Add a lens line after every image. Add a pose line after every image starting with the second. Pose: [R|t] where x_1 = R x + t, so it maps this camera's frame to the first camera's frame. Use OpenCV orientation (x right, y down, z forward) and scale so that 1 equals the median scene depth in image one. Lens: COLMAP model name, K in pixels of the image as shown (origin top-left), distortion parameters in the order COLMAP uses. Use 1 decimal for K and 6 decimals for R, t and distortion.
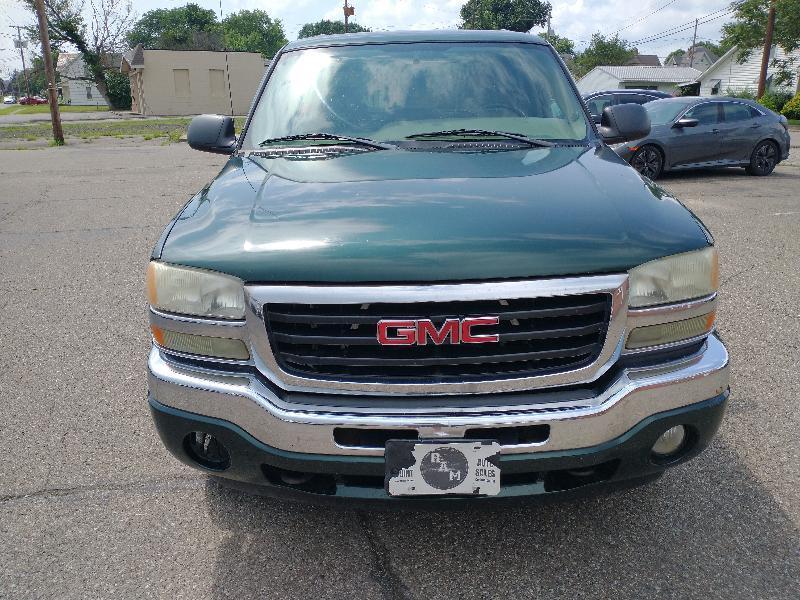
lens RADIAL K [[643.6, 0, 400.0], [0, 643.6, 300.0], [0, 0, 1]] dist [0.047104, -0.092798]
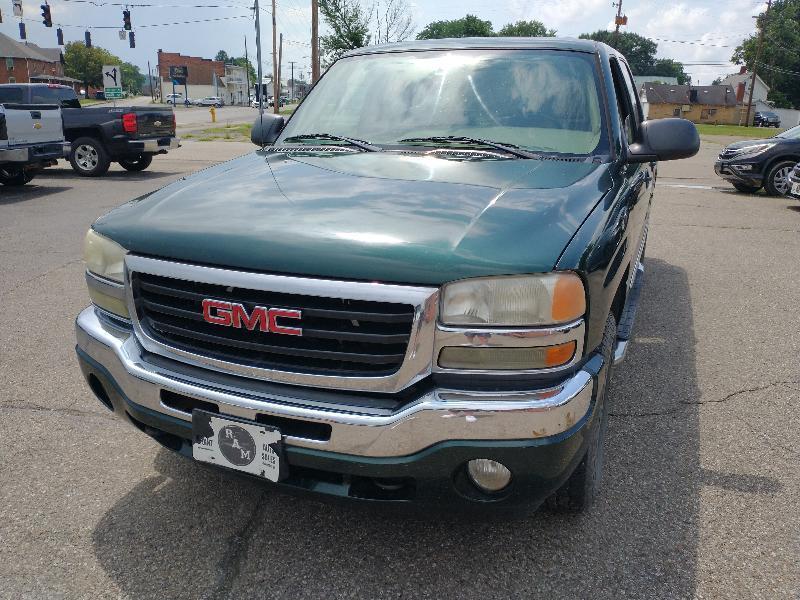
lens RADIAL K [[641.0, 0, 400.0], [0, 641.0, 300.0], [0, 0, 1]] dist [0.040374, -0.078916]
pose [[0.924081, 0.139912, -0.355667, 0.647054], [-0.144180, 0.989443, 0.014624, -0.029460], [0.353958, 0.037766, 0.934498, 0.095139]]
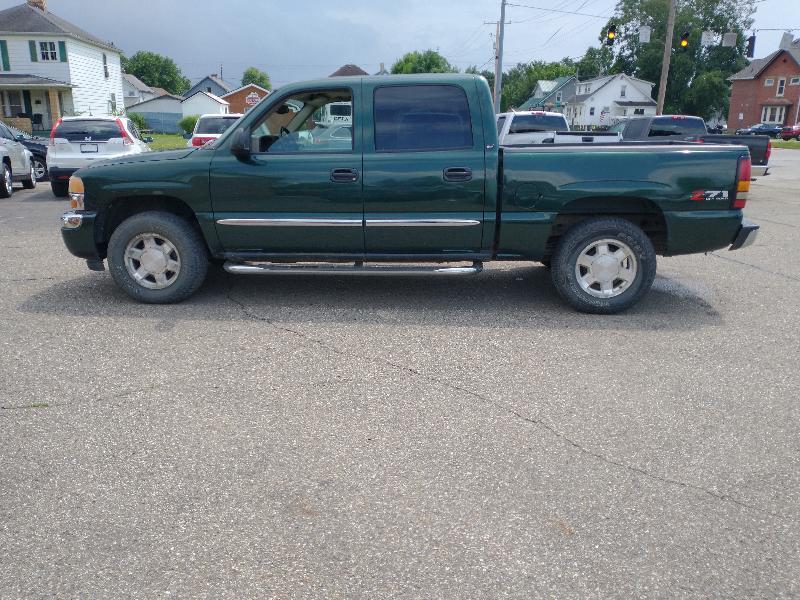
lens RADIAL K [[641.0, 0, 400.0], [0, 641.0, 300.0], [0, 0, 1]] dist [0.040374, -0.078916]
pose [[-0.073934, 0.272379, -0.959345, 3.323231], [-0.306623, 0.909171, 0.281764, -0.841821], [0.948955, 0.314989, 0.016299, 2.586159]]
